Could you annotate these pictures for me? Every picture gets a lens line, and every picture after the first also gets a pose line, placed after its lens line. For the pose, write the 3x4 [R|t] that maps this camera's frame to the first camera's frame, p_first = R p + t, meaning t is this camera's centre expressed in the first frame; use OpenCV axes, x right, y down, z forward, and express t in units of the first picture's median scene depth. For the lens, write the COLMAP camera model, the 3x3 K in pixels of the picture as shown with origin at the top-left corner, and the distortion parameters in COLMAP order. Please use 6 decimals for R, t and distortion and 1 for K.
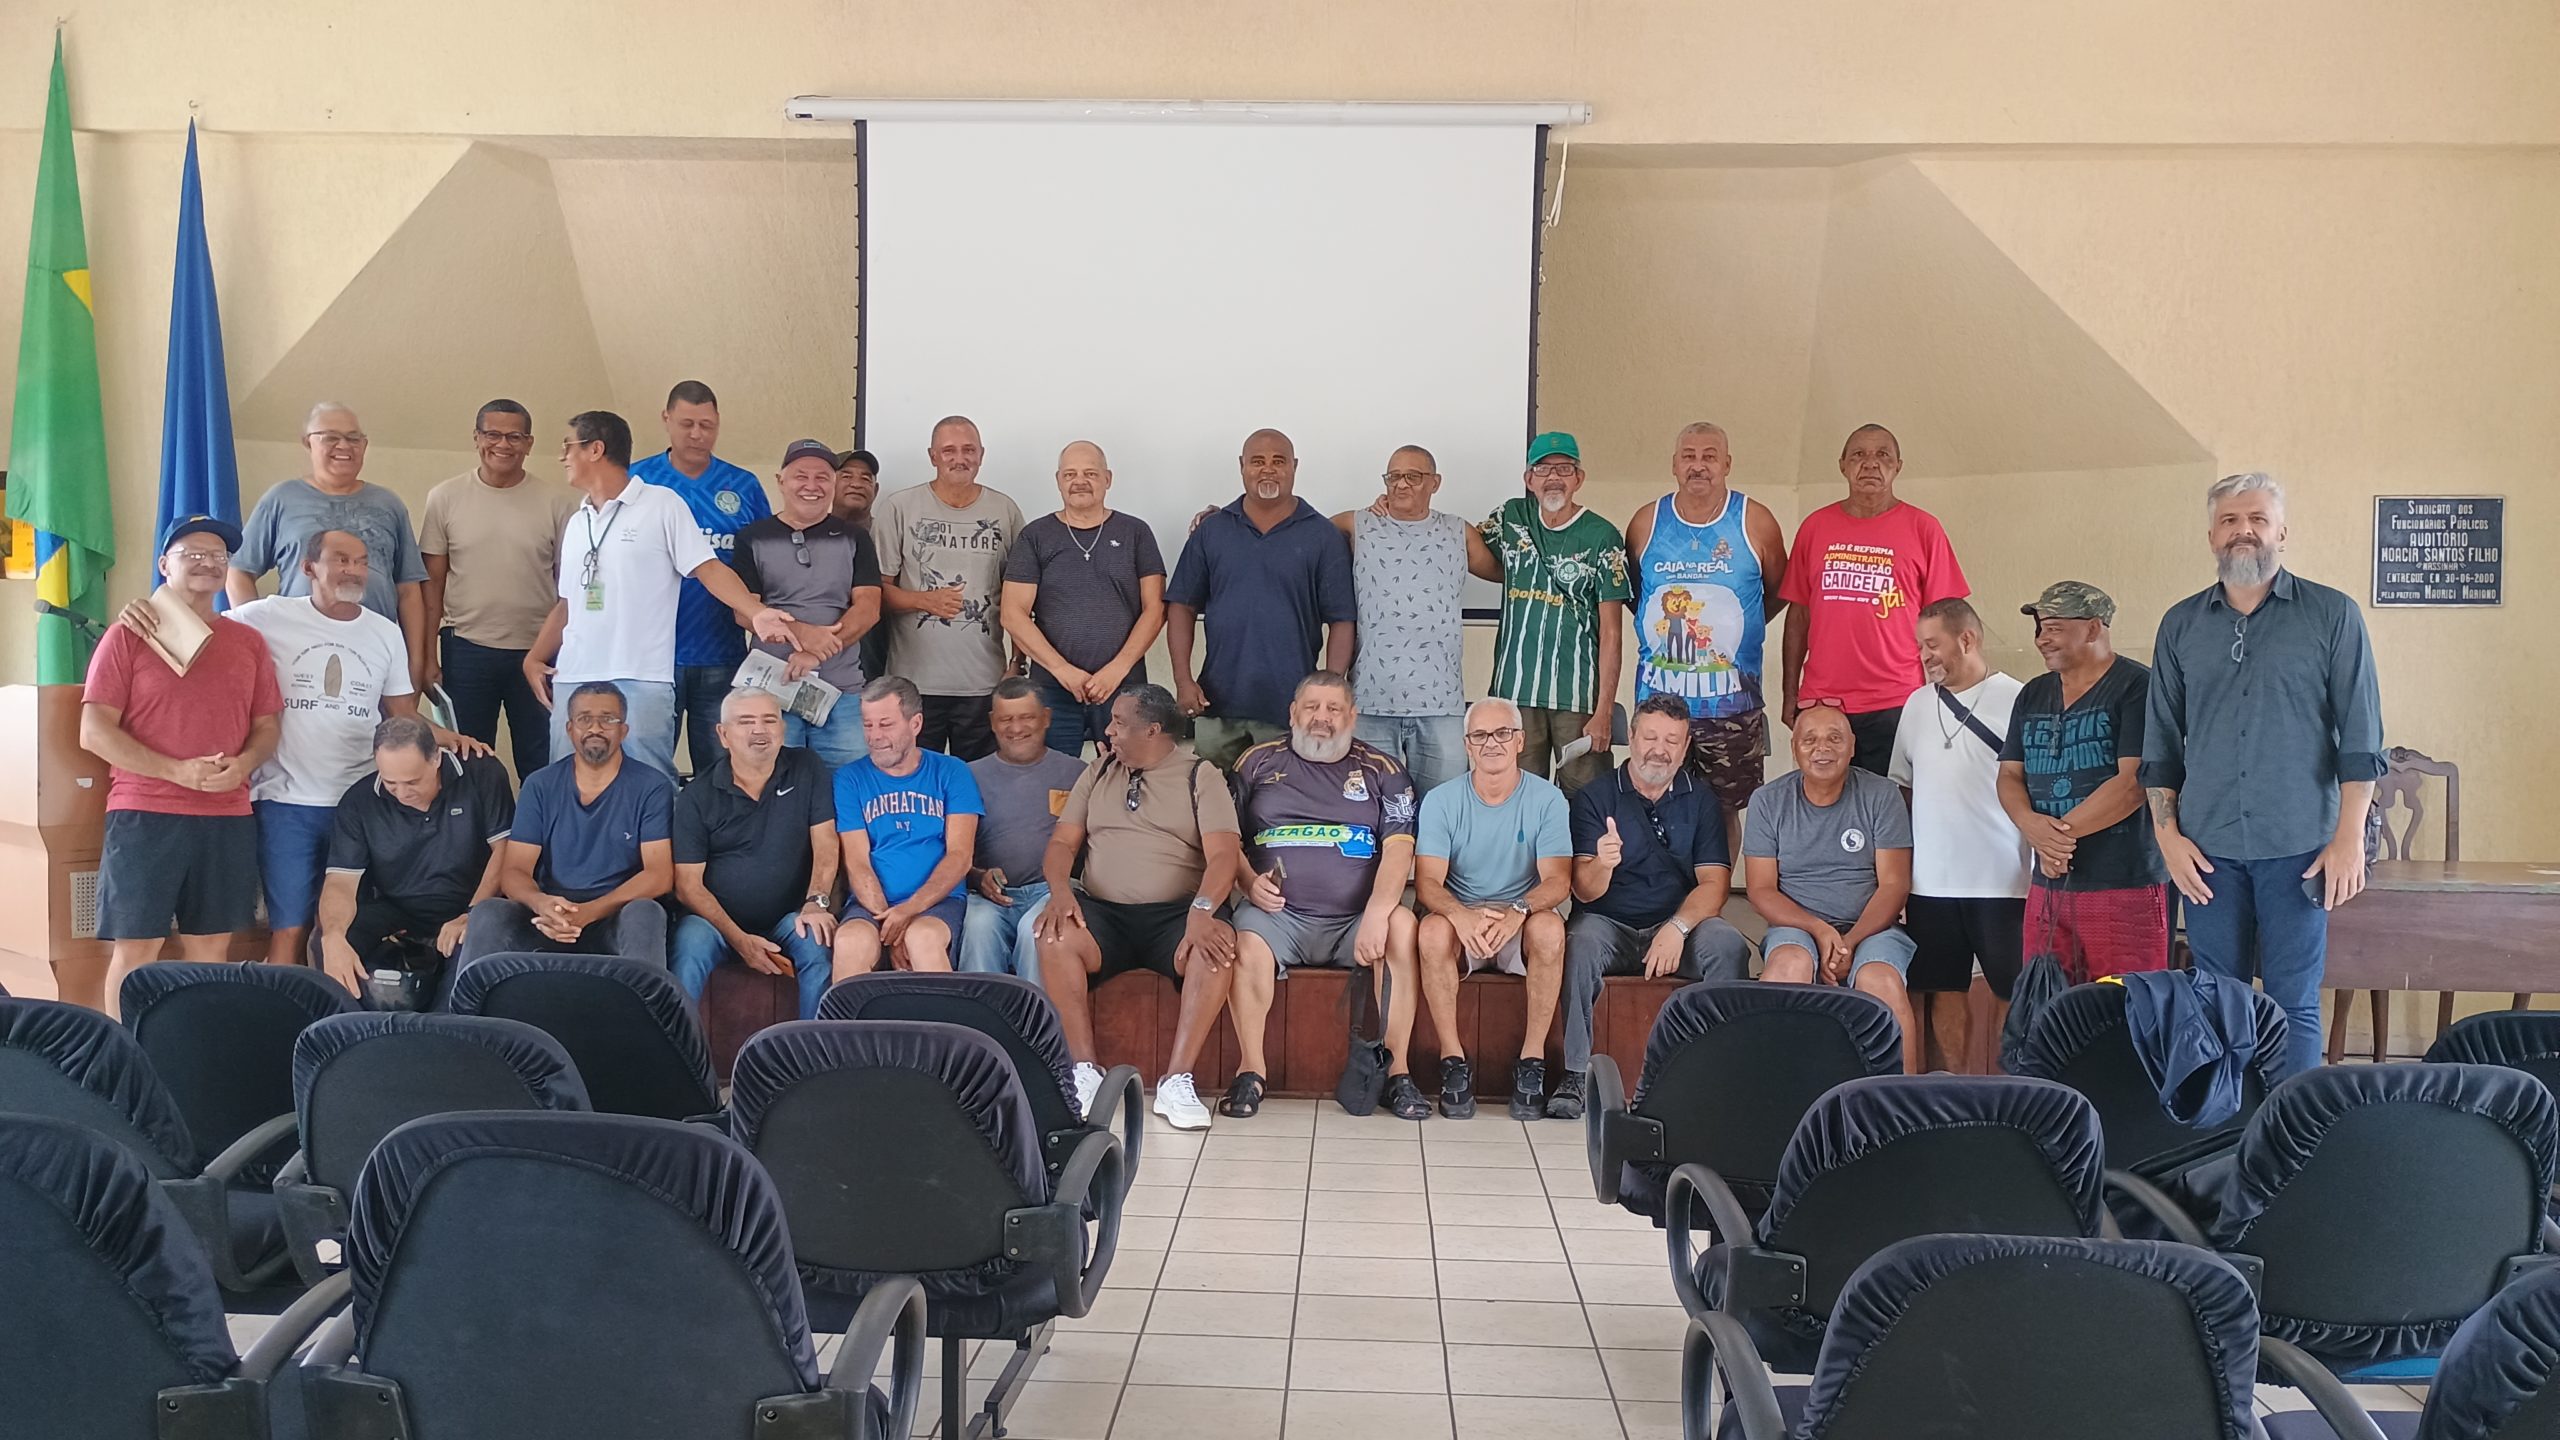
lens RADIAL K [[2269.8, 0, 1280.0], [0, 2269.8, 720.0], [0, 0, 1]] dist [-0.048153, -0.001158]
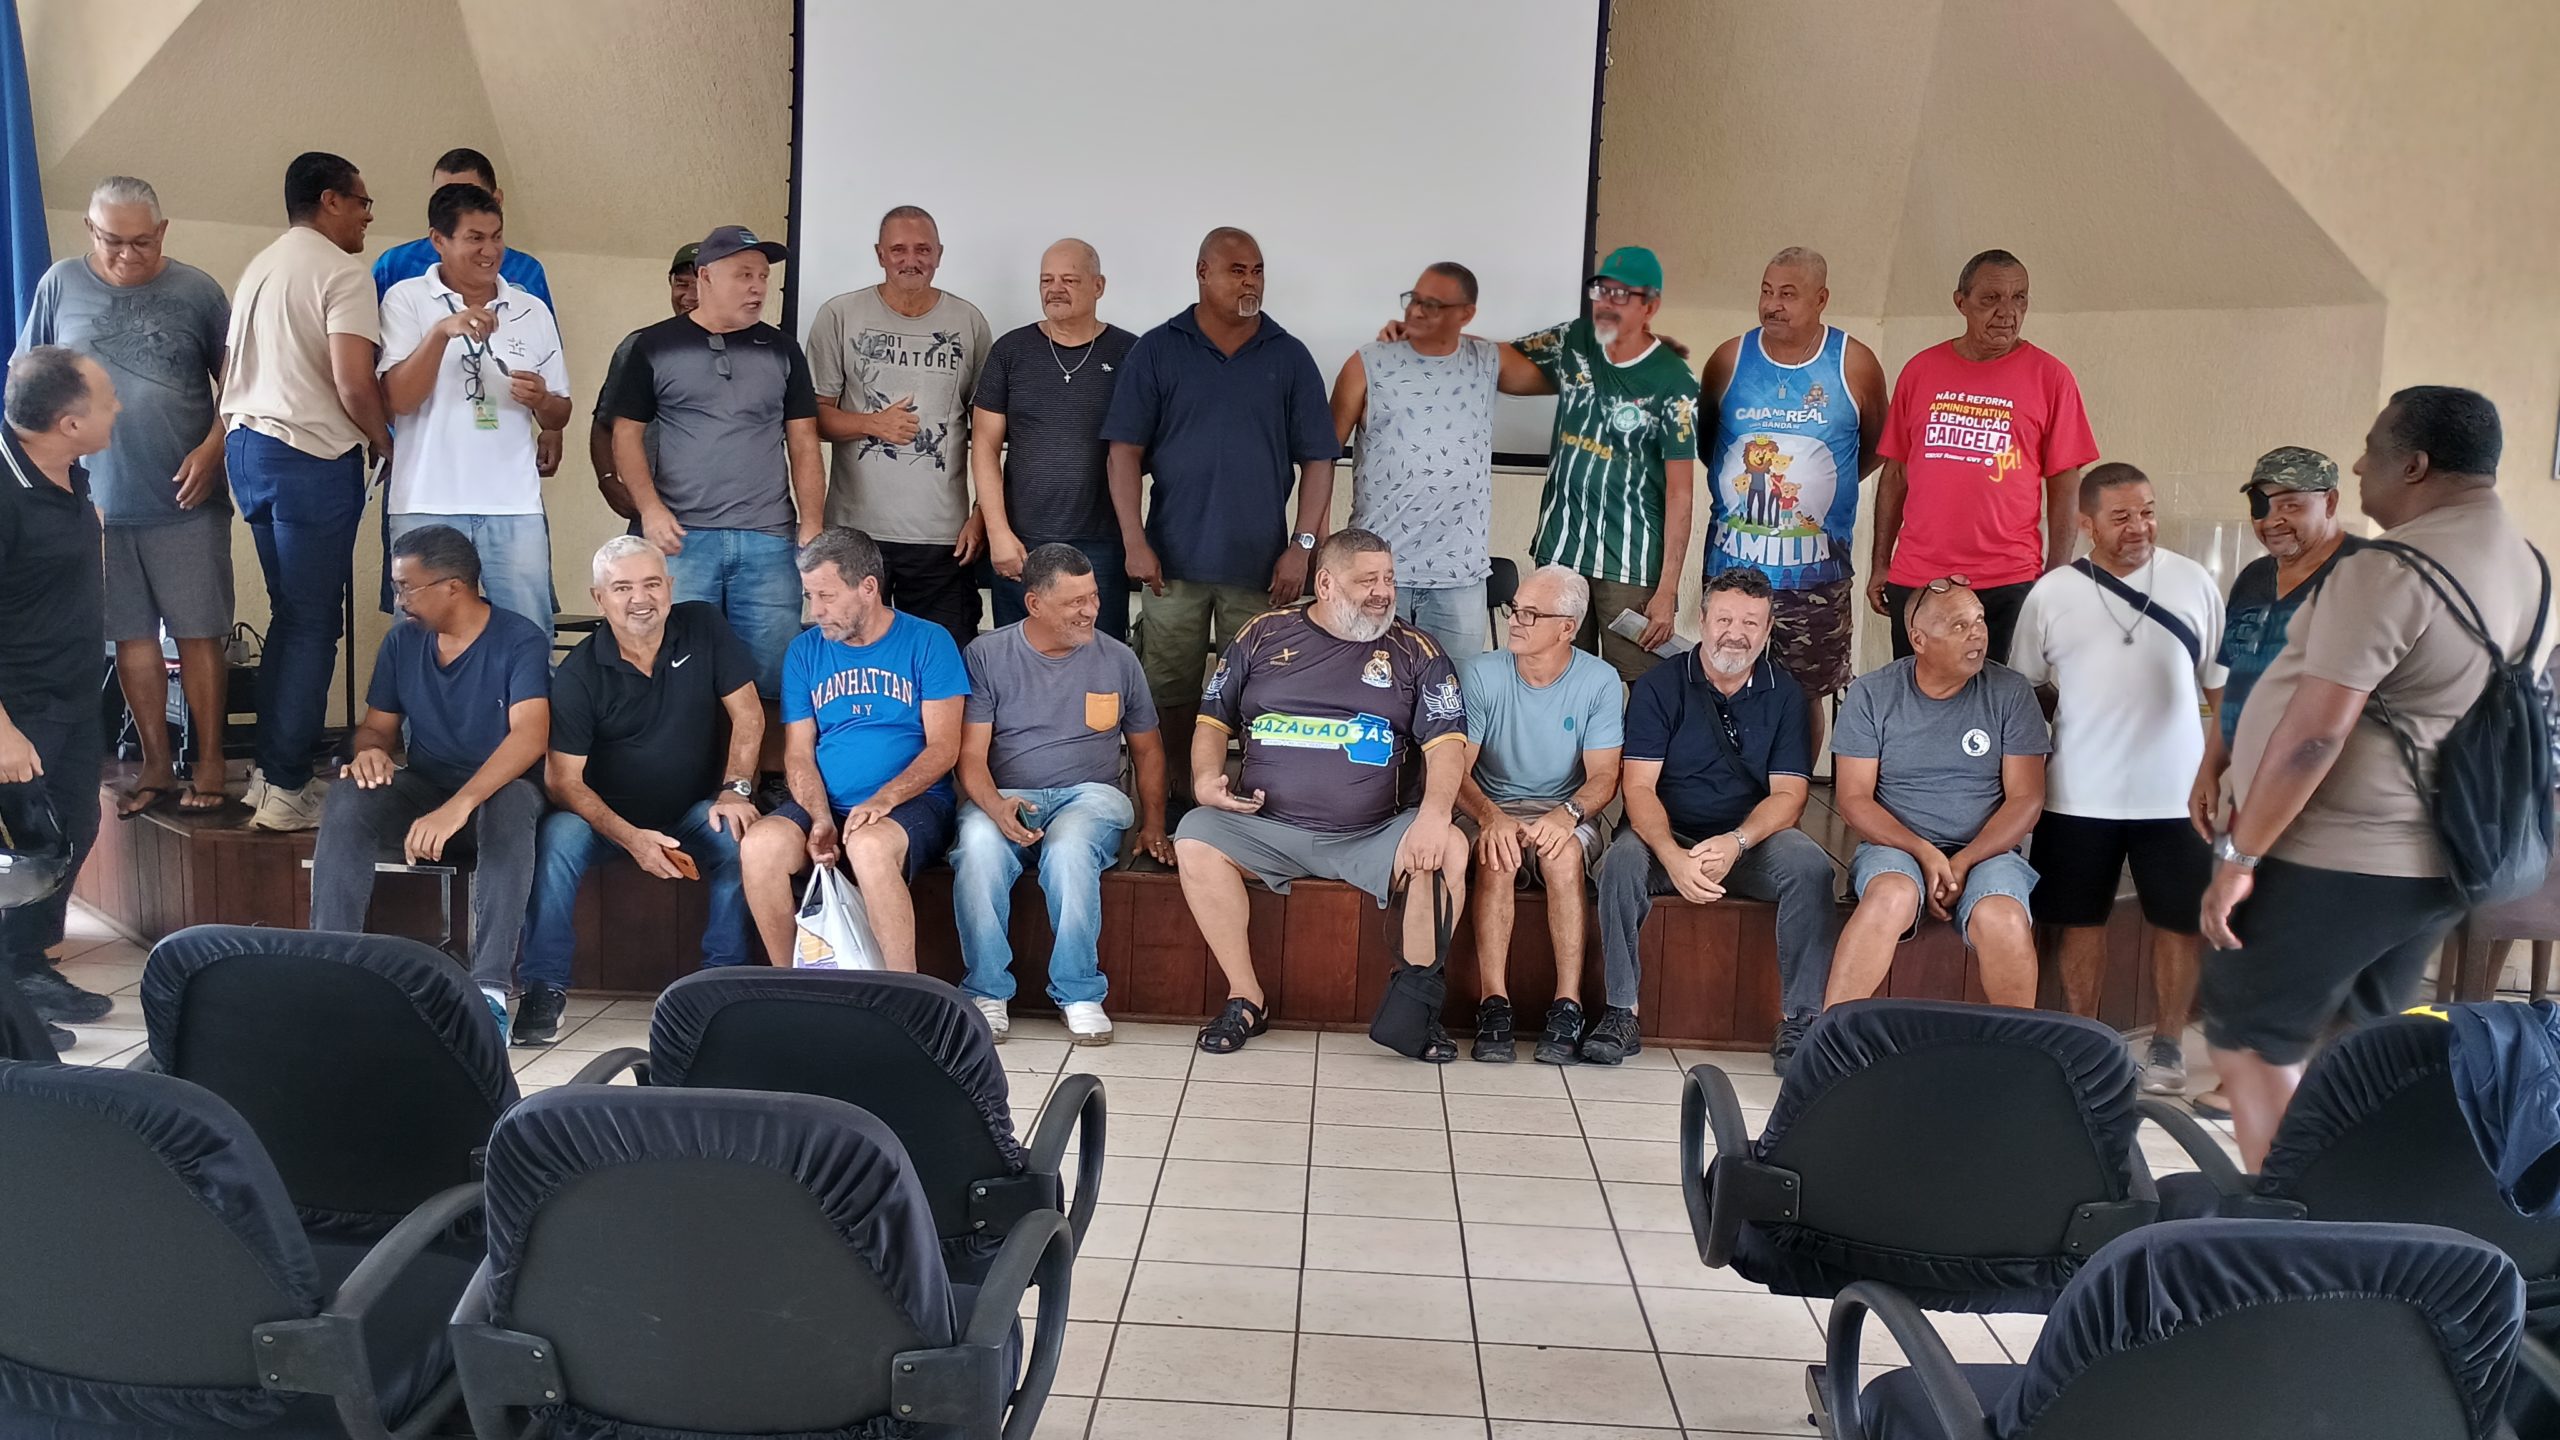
lens RADIAL K [[2239.4, 0, 1280.0], [0, 2239.4, 720.0], [0, 0, 1]] dist [0.006051, -0.009538]
pose [[0.999602, 0.027328, 0.007015, -0.007202], [-0.027803, 0.996386, 0.080261, -0.016335], [-0.004796, -0.080424, 0.996749, 0.171487]]
